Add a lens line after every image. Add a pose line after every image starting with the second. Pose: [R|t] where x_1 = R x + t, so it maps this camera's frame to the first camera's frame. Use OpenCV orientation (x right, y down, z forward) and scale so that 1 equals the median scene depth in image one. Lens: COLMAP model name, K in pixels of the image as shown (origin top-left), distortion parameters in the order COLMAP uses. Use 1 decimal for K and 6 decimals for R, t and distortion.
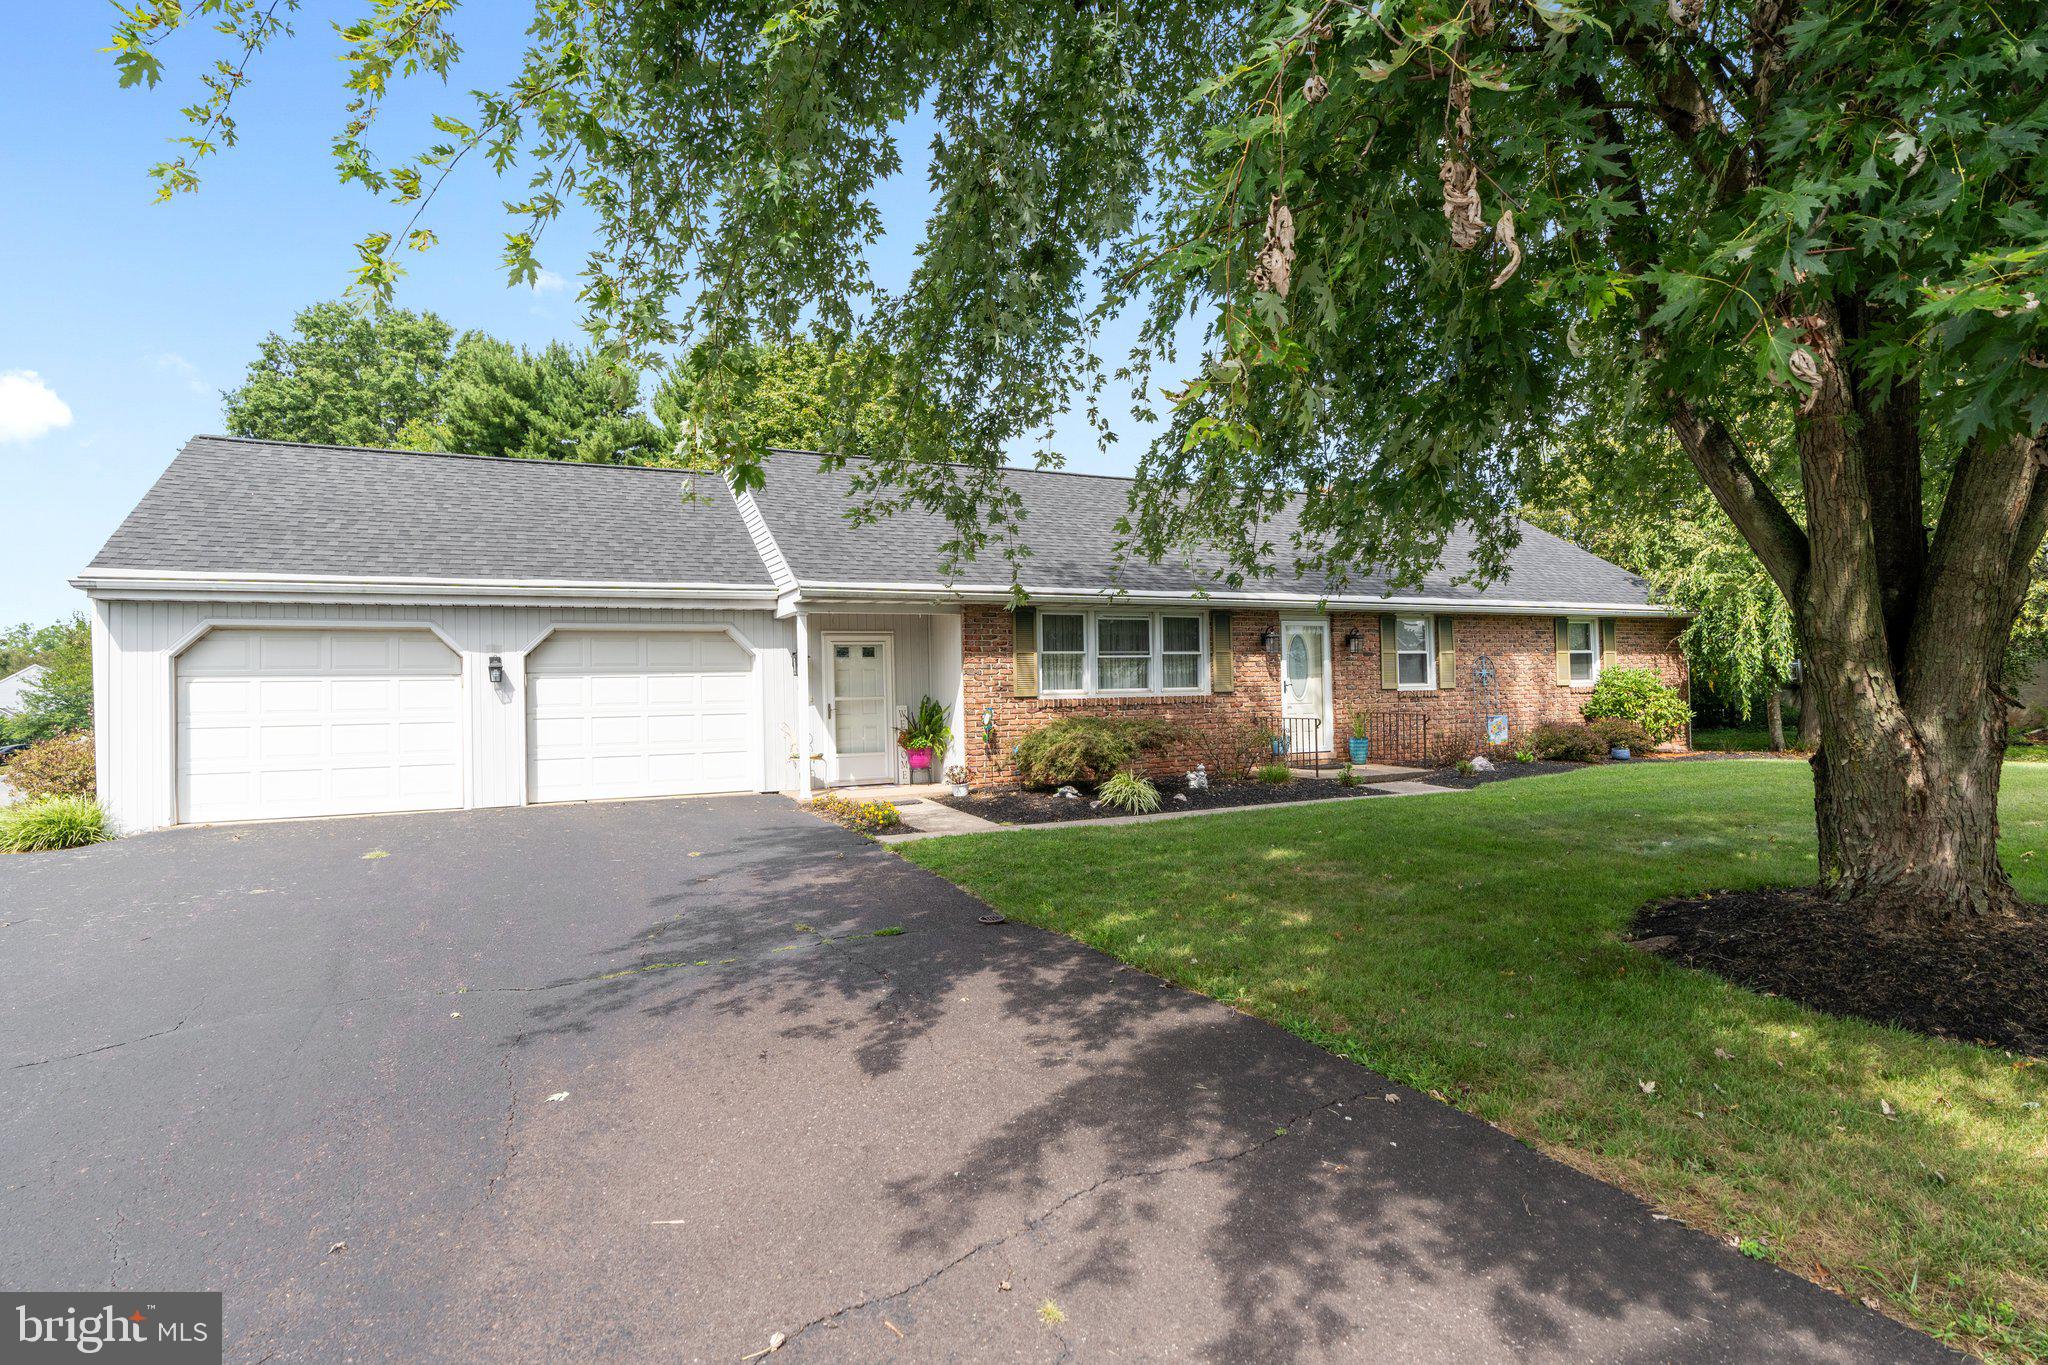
lens RADIAL K [[995.4, 0, 1016.7], [0, 995.4, 676.2], [0, 0, 1]] dist [-0.005412, -0.000298]
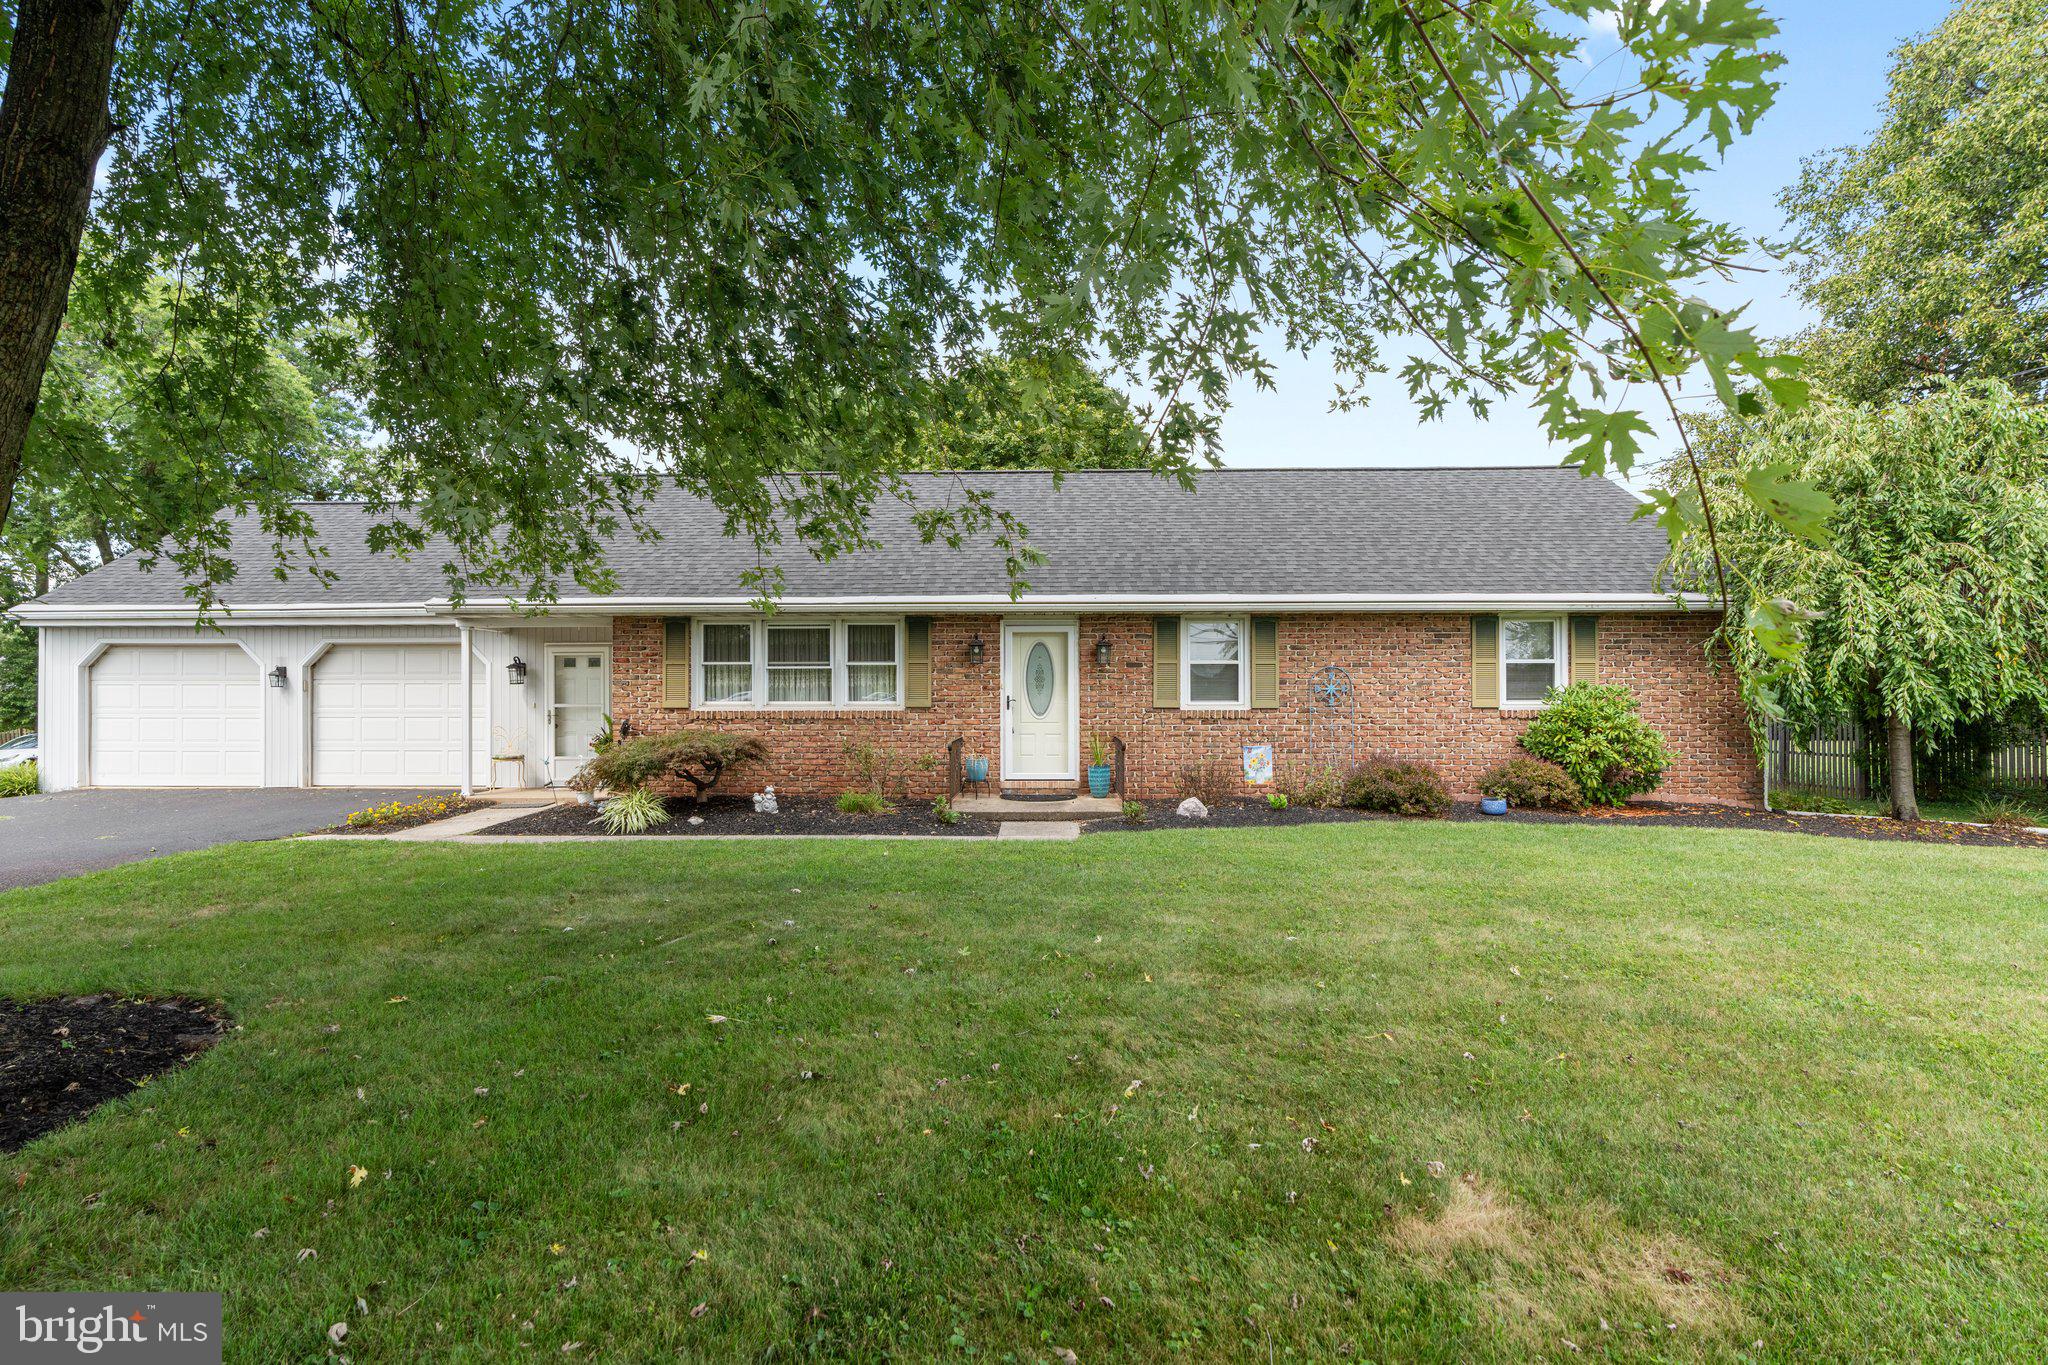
lens RADIAL K [[995.4, 0, 1019.7], [0, 995.4, 682.2], [0, 0, 1]] dist [-0.005412, -0.000298]
pose [[0.897340, 0.010641, -0.441211, 0.701906], [-0.009901, 0.999943, 0.003979, -0.011542], [0.441229, 0.000798, 0.897394, 0.239449]]
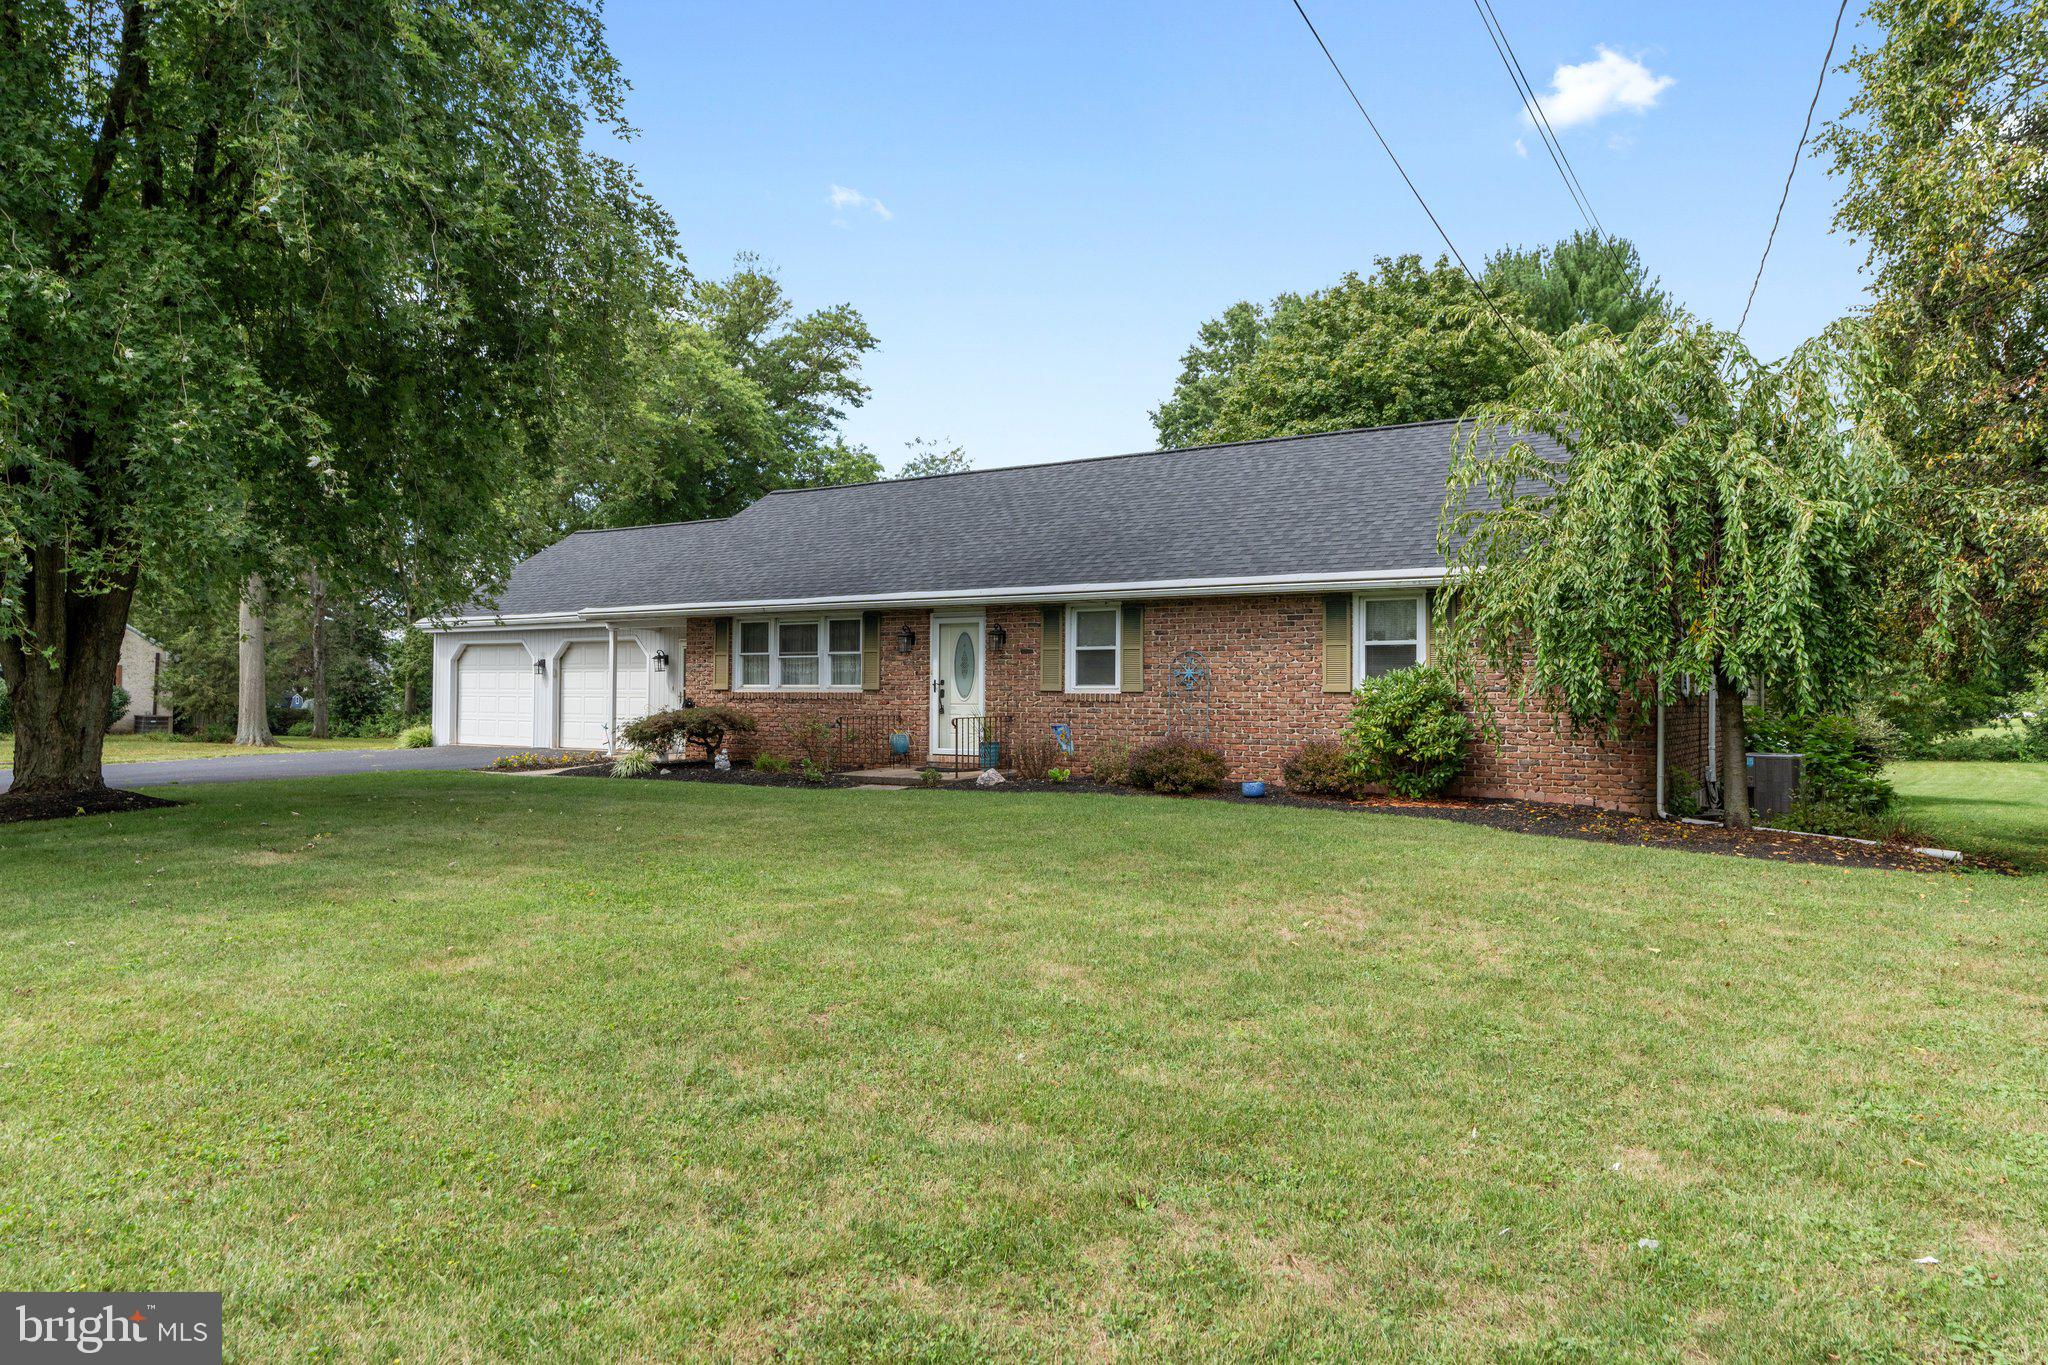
lens RADIAL K [[1338.8, 0, 1025.4], [0, 1338.8, 682.0], [0, 0, 1]] dist [-0.004669, -0.000117]
pose [[0.530809, 0.012527, -0.847399, 1.527678], [-0.006640, 0.999922, 0.010623, -0.008457], [0.847465, -0.000012, 0.530851, 0.397028]]
